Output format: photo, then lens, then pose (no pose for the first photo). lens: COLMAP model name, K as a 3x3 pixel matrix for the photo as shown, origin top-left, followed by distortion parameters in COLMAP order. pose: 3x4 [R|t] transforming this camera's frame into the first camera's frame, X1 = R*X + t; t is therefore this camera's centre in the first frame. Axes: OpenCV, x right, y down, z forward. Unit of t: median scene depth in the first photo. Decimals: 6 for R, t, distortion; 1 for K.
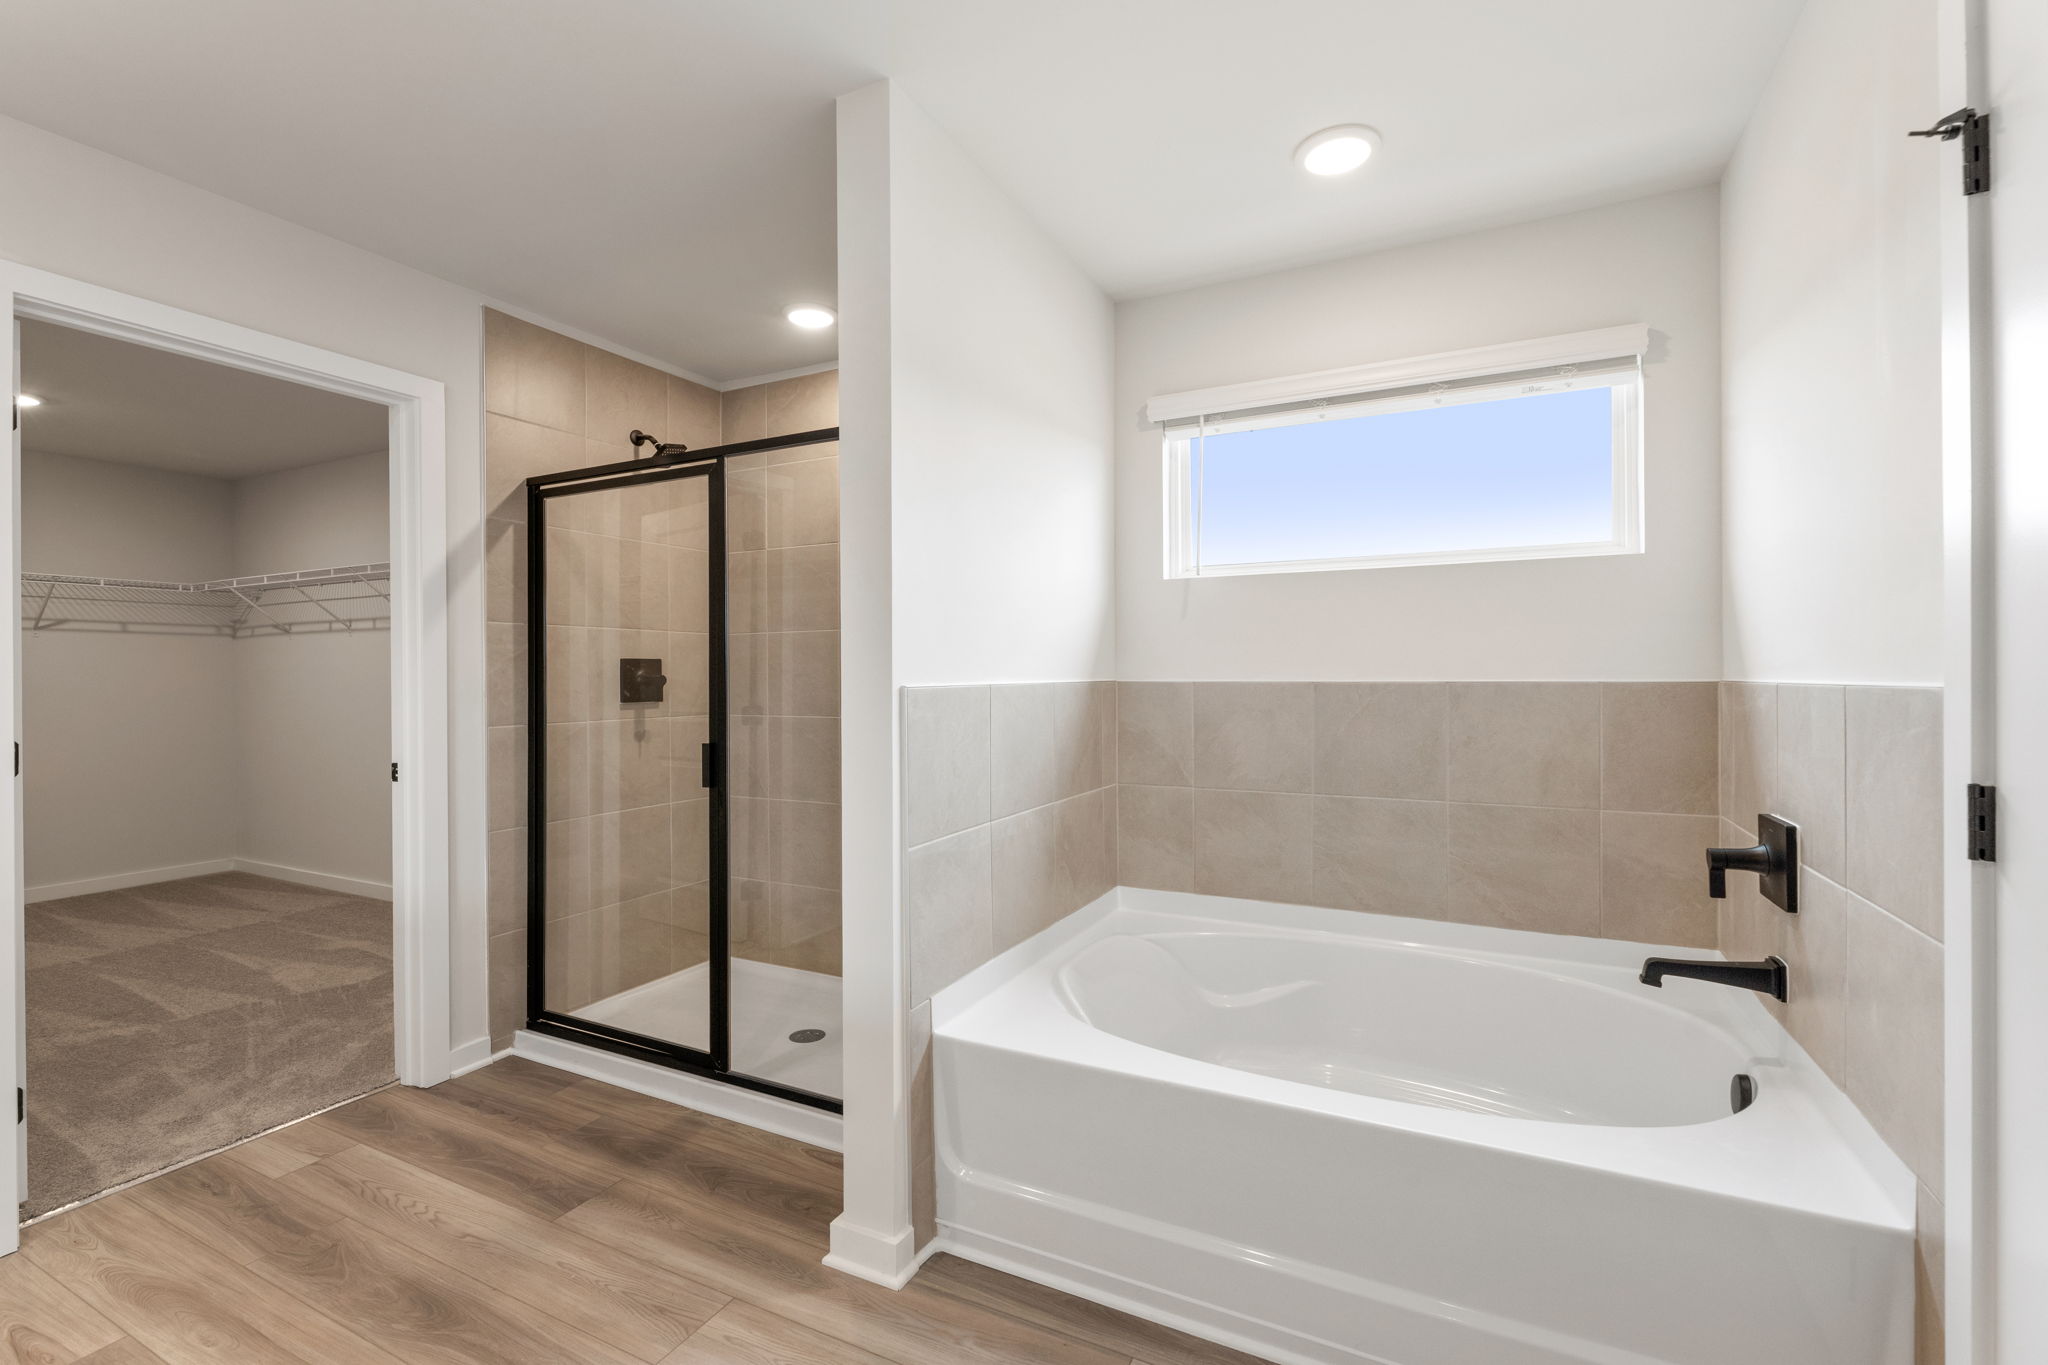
lens RADIAL K [[901.2, 0, 1012.9], [0, 901.2, 679.3], [0, 0, 1]] dist [-0.001285, -0.000131]
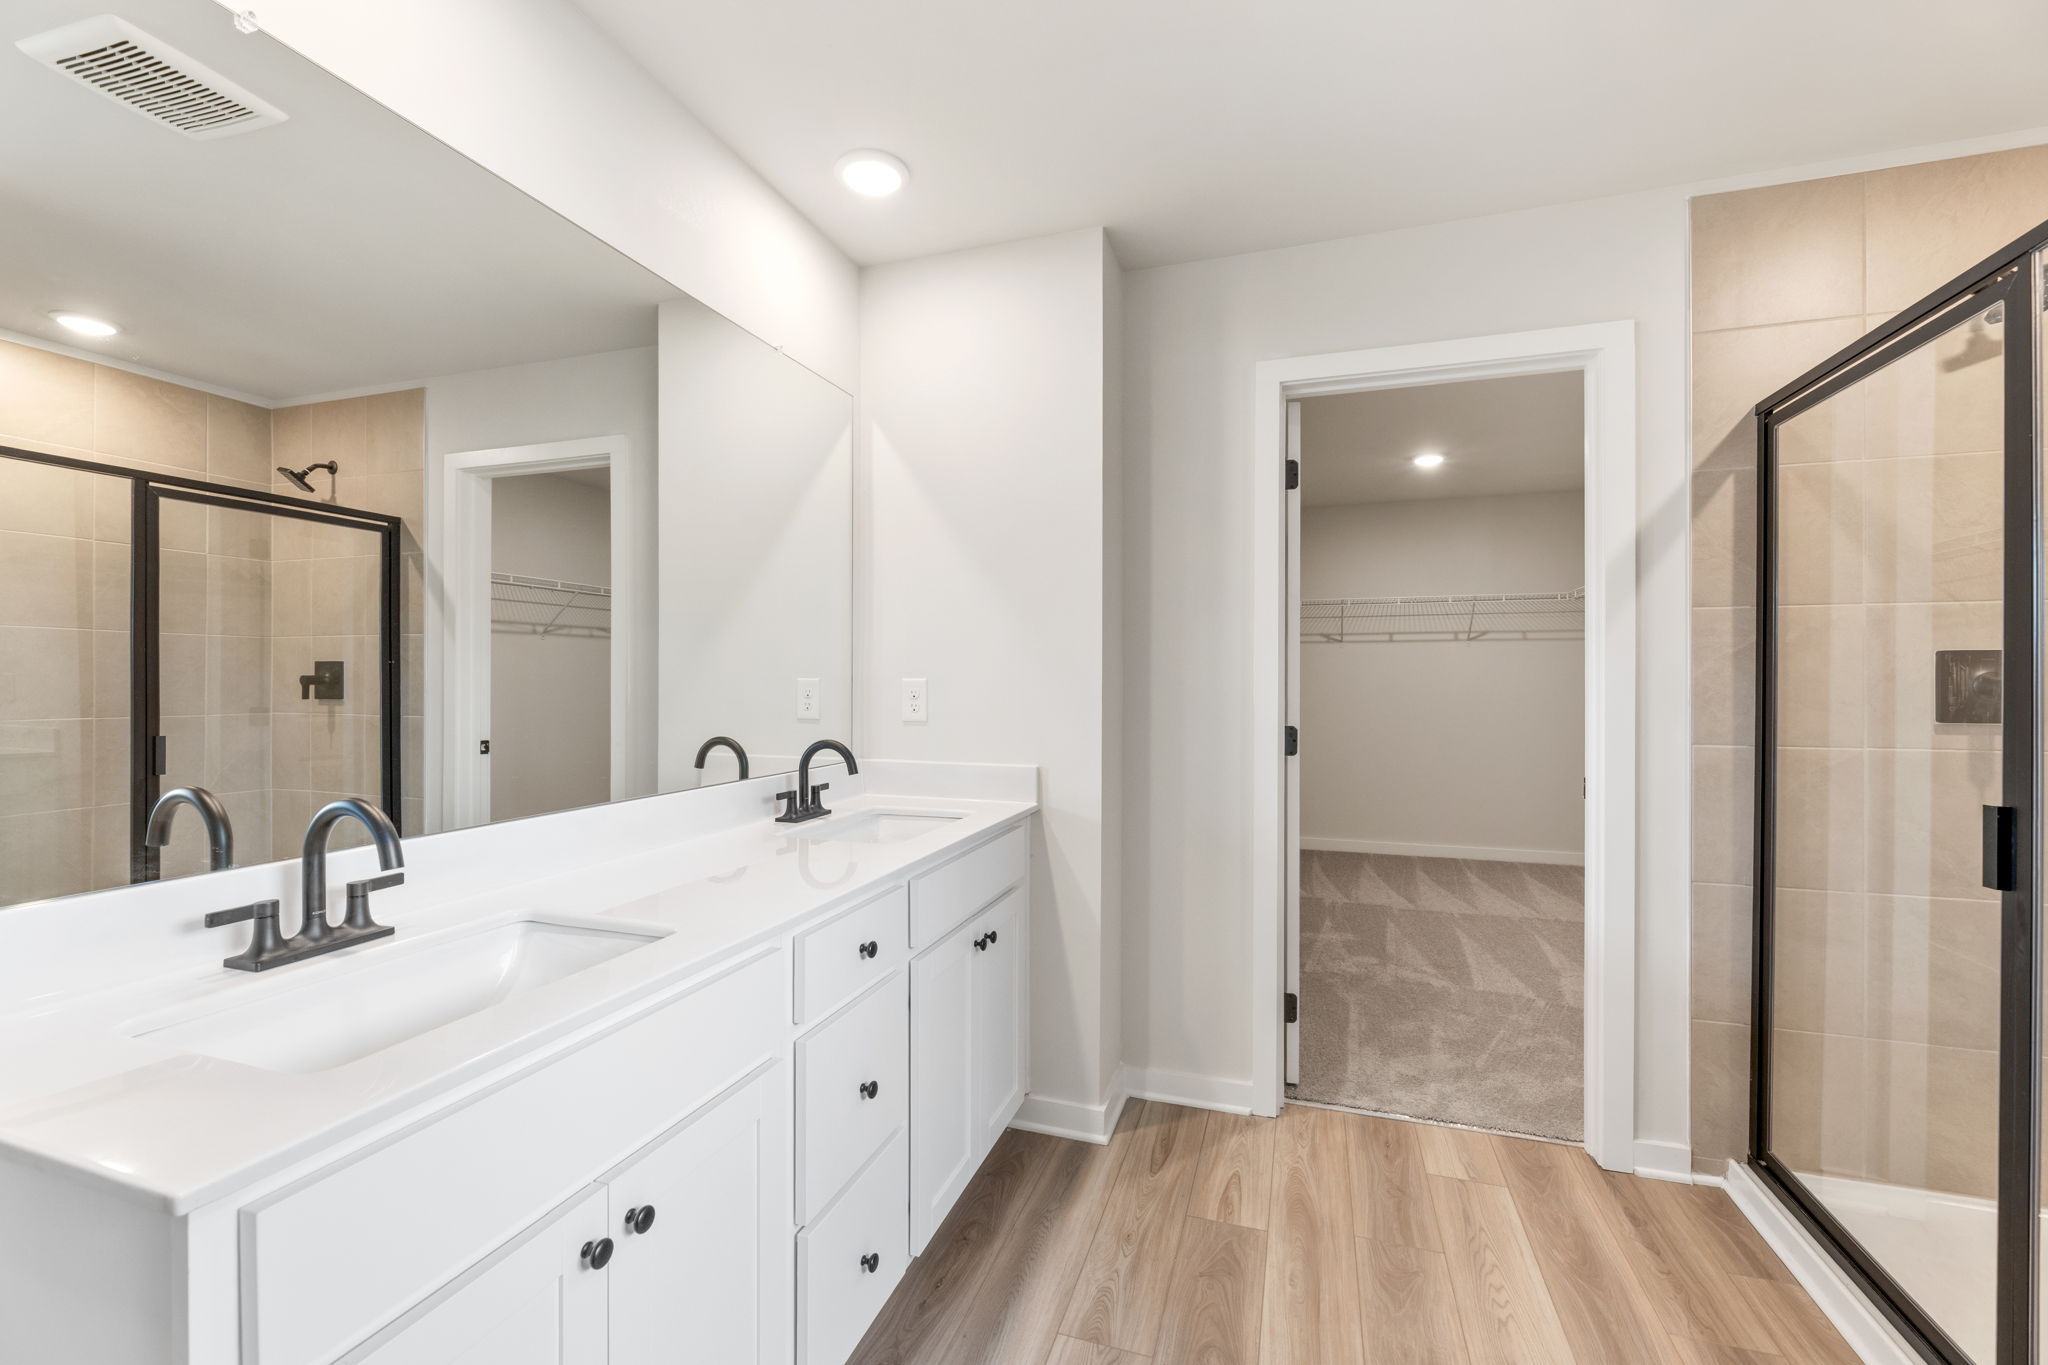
lens RADIAL K [[901.2, 0, 1012.9], [0, 901.2, 679.3], [0, 0, 1]] dist [-0.001285, -0.000131]
pose [[0.150546, 0.004883, -0.988591, 0.089018], [-0.009121, 0.999952, 0.003550, -0.000085], [0.988561, 0.008482, 0.150583, 0.311628]]
